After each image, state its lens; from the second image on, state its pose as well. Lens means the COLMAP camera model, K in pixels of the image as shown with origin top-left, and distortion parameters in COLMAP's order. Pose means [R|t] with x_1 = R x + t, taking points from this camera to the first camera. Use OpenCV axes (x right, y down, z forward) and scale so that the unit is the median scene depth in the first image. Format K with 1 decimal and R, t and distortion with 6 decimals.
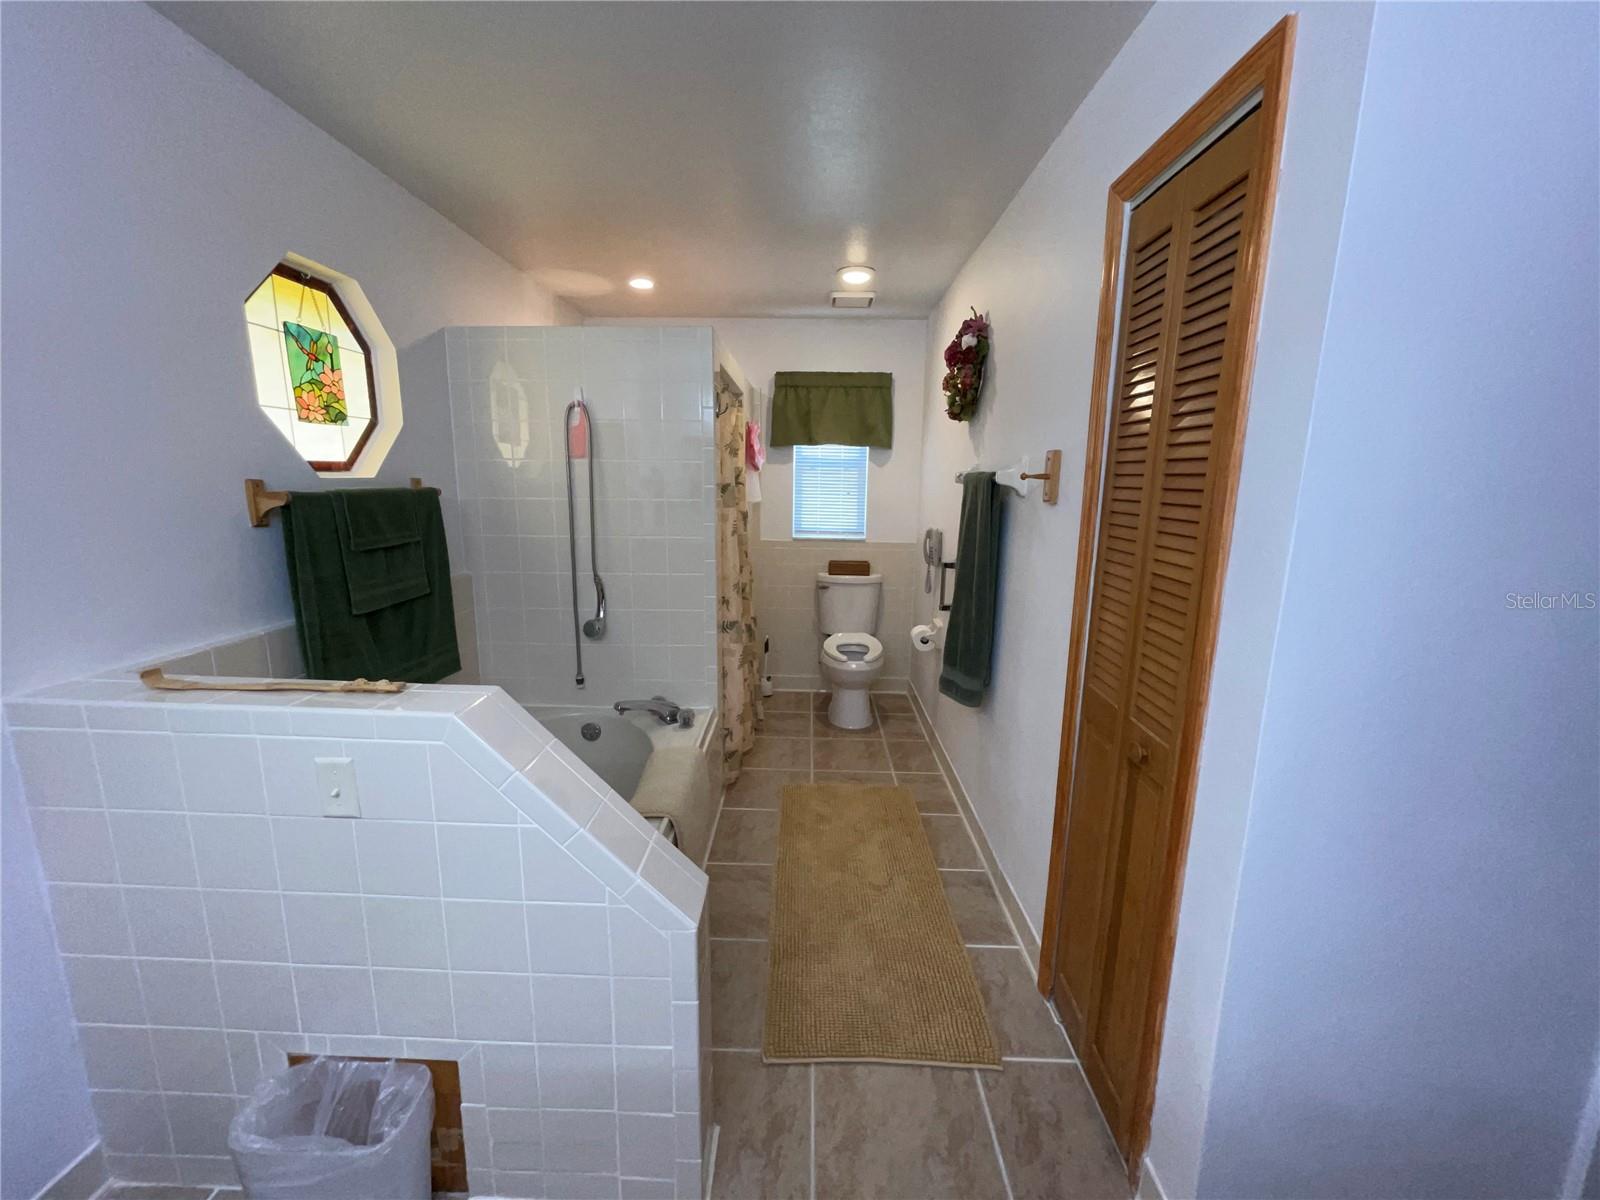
lens RADIAL K [[647.7, 0, 798.8], [0, 647.7, 599.1], [0, 0, 1]] dist [-0.004367, -0.000544]
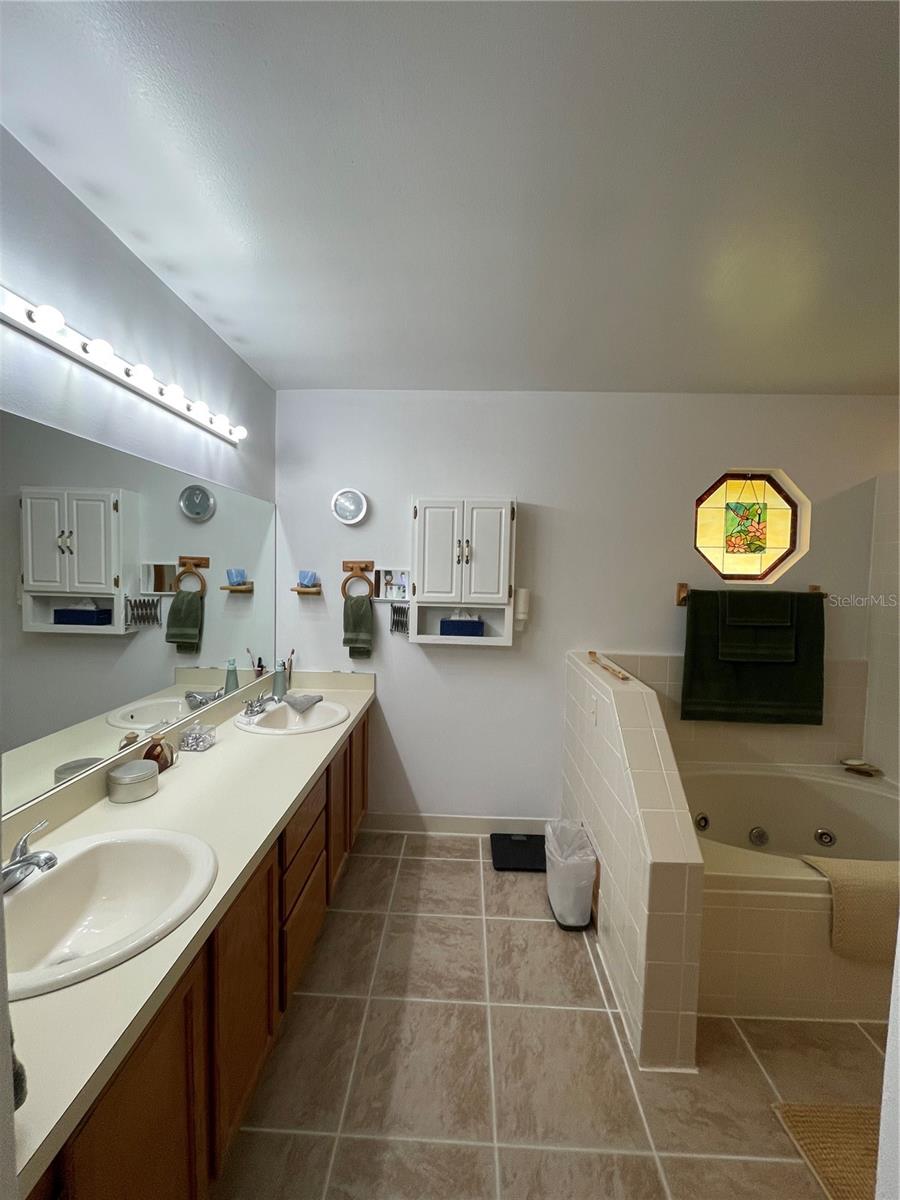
lens RADIAL K [[485.8, 0, 452.0], [0, 485.8, 597.6], [0, 0, 1]] dist [-0.004367, -0.000544]
pose [[-0.004136, 0.046349, -0.998917, 0.594826], [-0.207067, 0.977235, 0.046200, -0.048202], [0.978318, 0.207034, 0.005555, 0.228357]]
